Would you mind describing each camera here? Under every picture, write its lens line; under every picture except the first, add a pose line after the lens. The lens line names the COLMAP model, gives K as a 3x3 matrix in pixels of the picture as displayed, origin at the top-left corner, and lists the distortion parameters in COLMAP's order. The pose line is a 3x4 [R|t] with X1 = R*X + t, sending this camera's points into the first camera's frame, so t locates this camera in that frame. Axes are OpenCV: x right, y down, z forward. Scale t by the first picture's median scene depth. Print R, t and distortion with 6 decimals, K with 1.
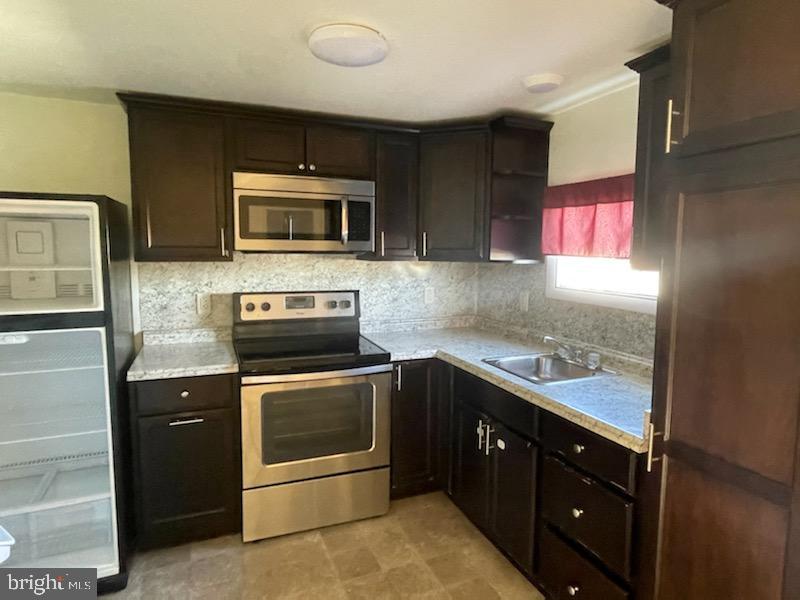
lens RADIAL K [[481.7, 0, 400.0], [0, 481.7, 300.0], [0, 0, 1]] dist [0.003103, 0.000175]
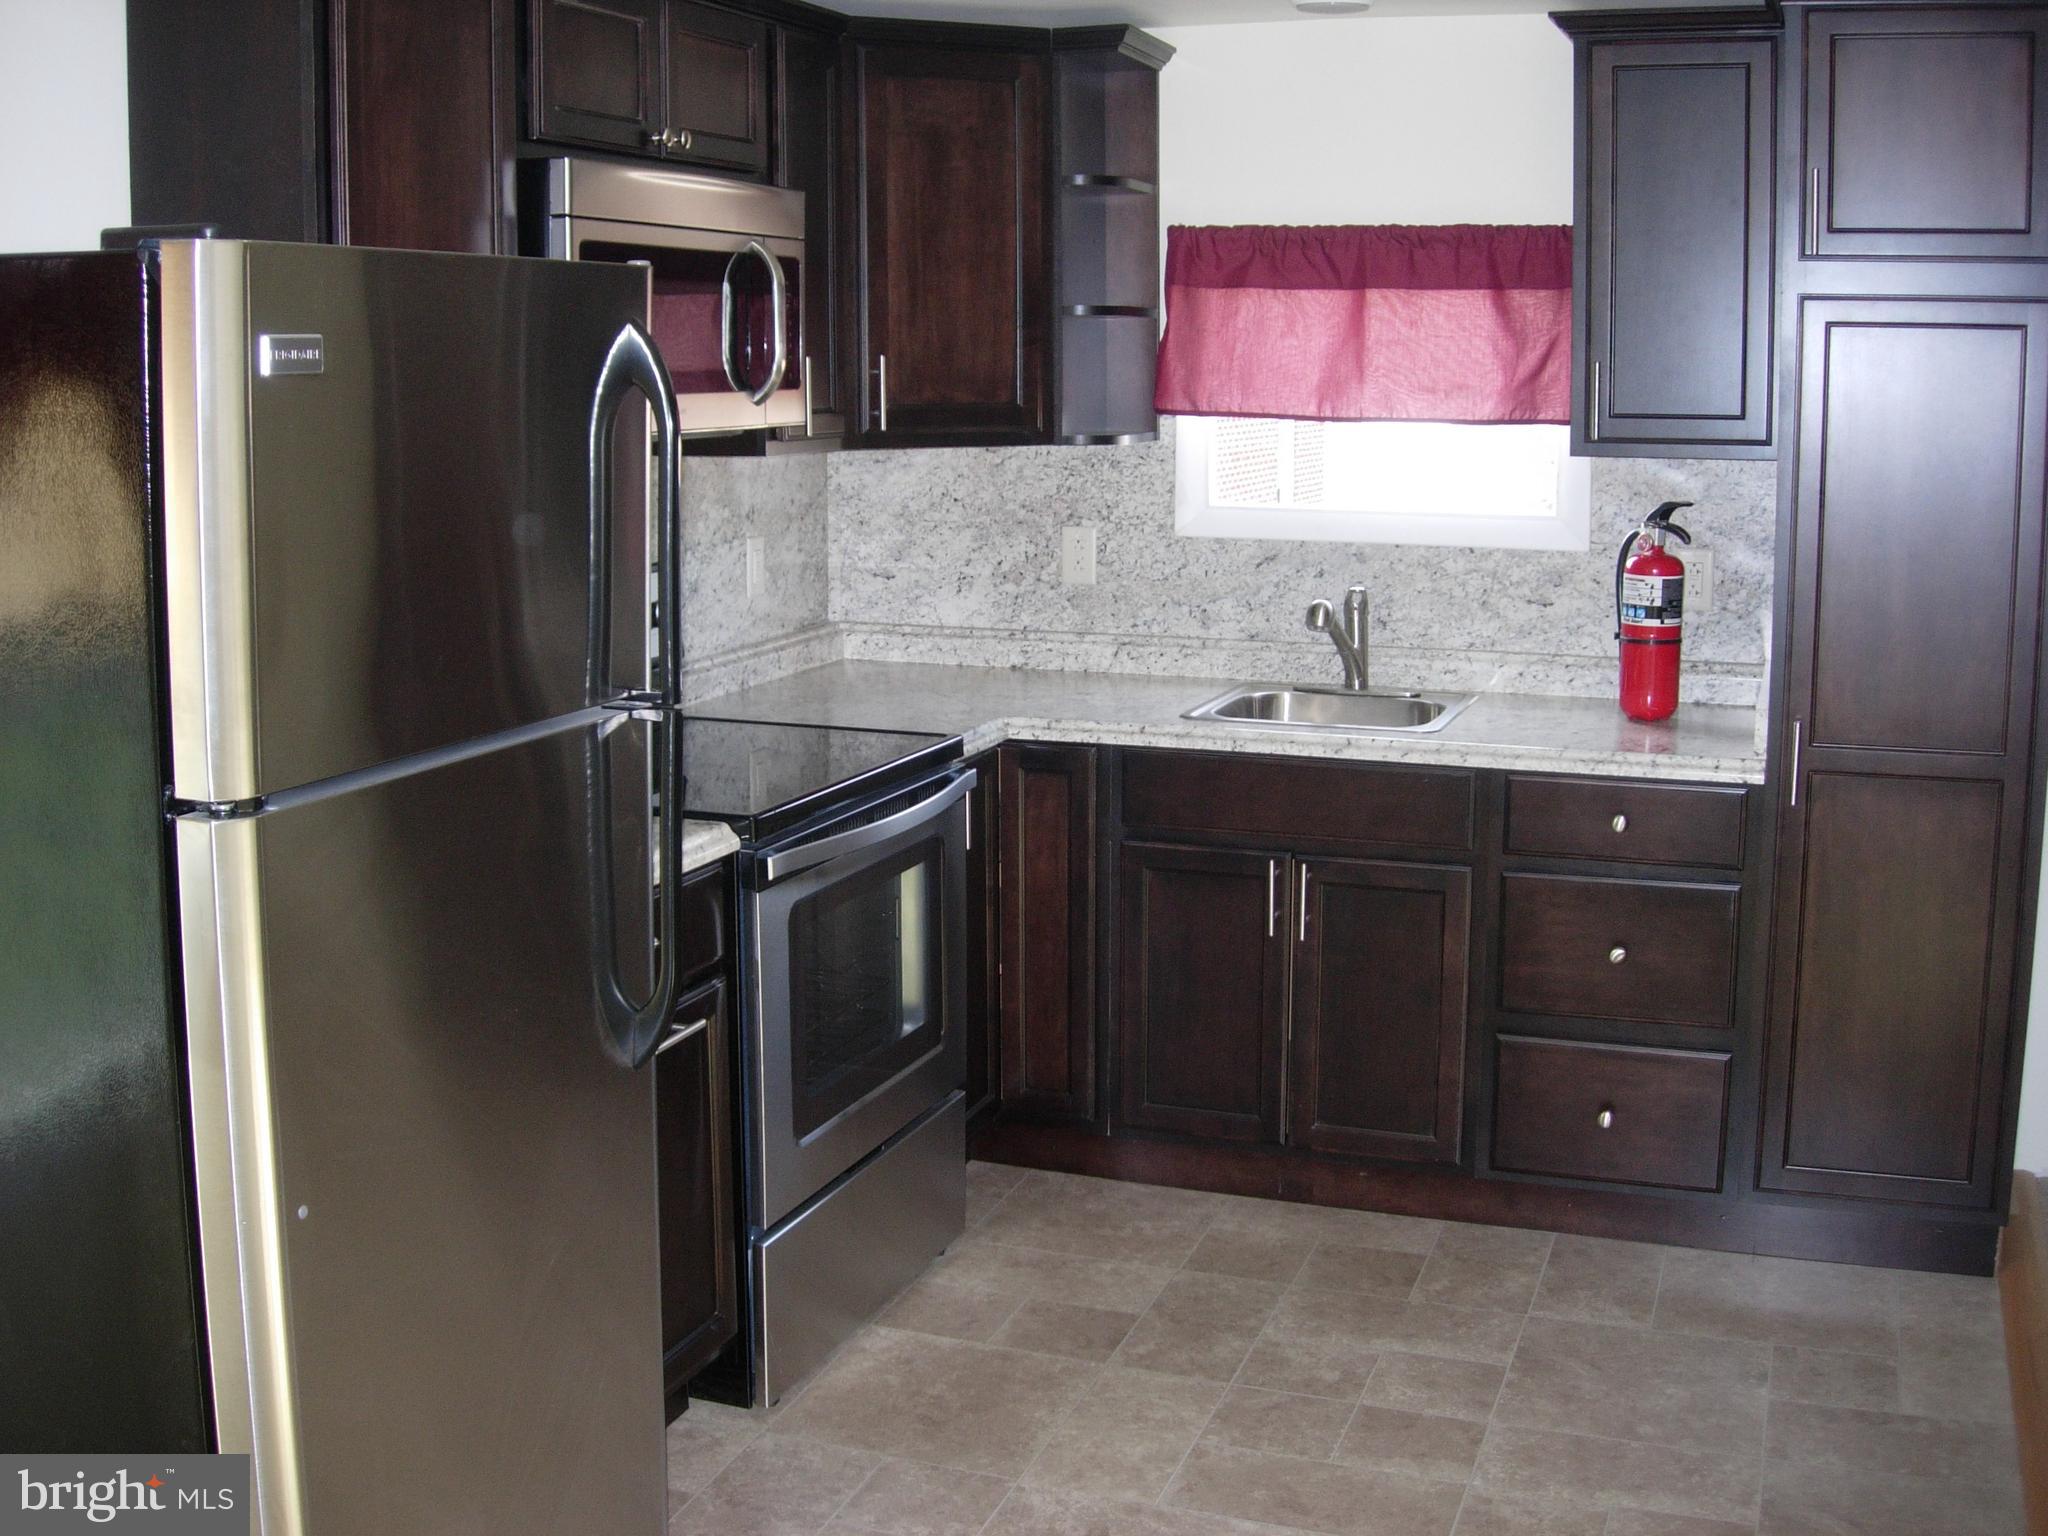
lens RADIAL K [[2288.0, 0, 1025.4], [0, 2288.0, 767.5], [0, 0, 1]] dist [-0.088716, 0.000228]
pose [[0.683738, -0.139670, 0.716237, -1.068016], [0.088101, 0.990132, 0.108978, -0.032595], [-0.724390, -0.011412, 0.689296, -0.089513]]
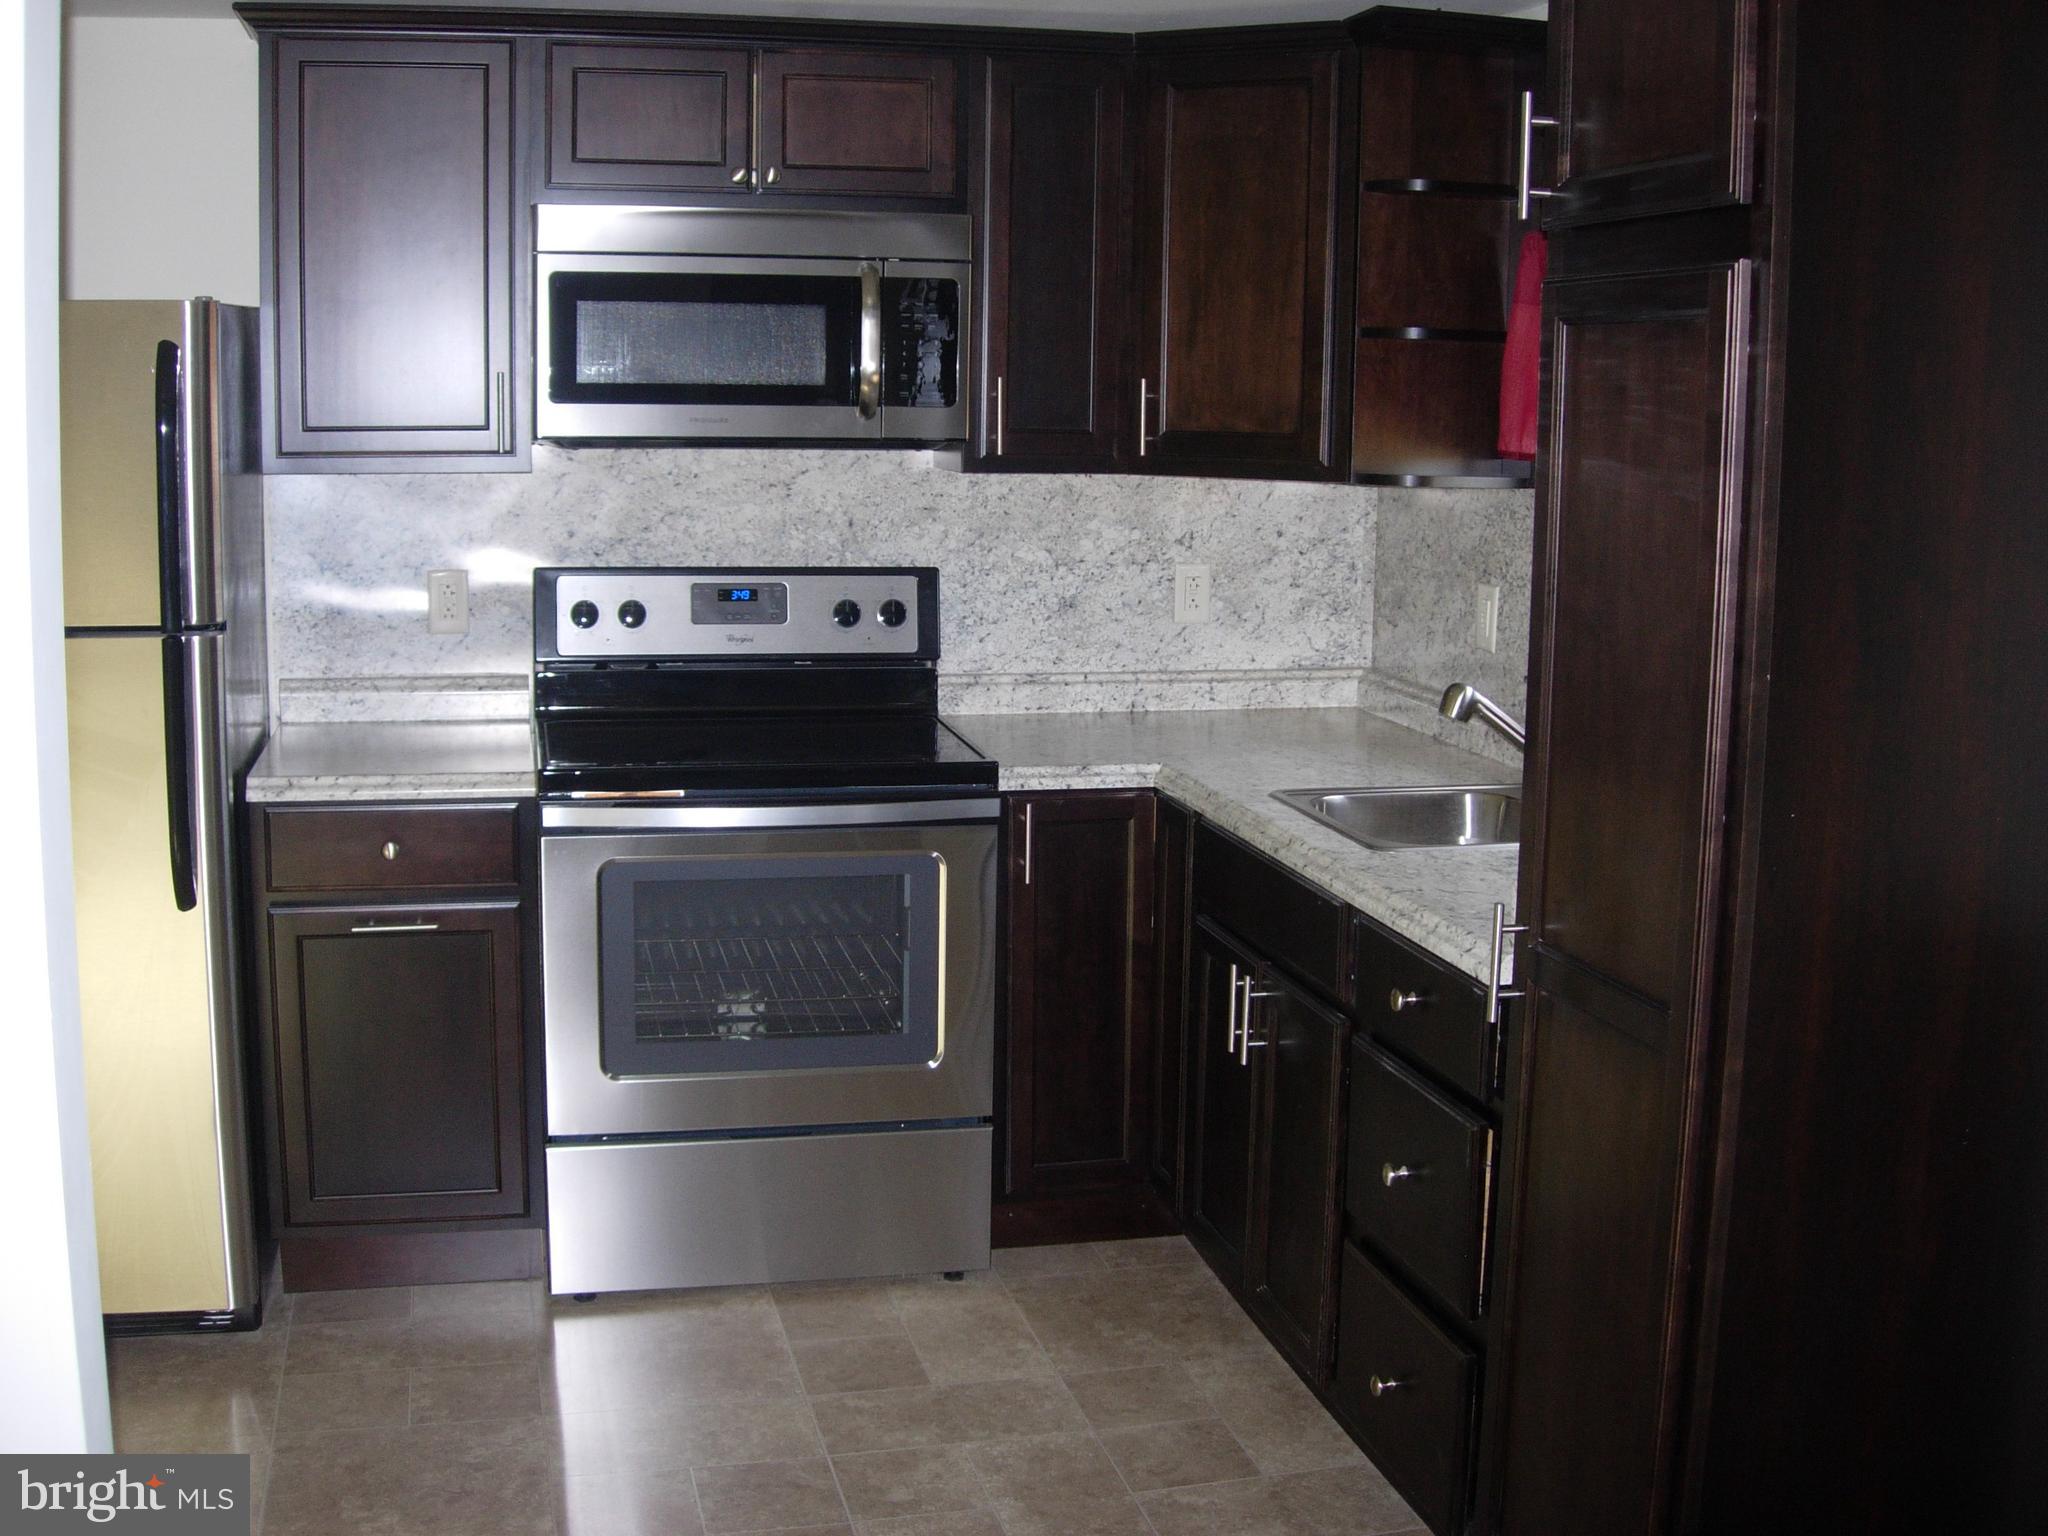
lens RADIAL K [[2233.5, 0, 944.2], [0, 2233.5, 814.7], [0, 0, 1]] dist [-0.119157, 0.000495]
pose [[0.983238, 0.037912, -0.178339, 0.201992], [-0.024205, 0.996627, 0.078416, 0.027545], [0.180710, -0.072784, 0.980840, -0.436507]]
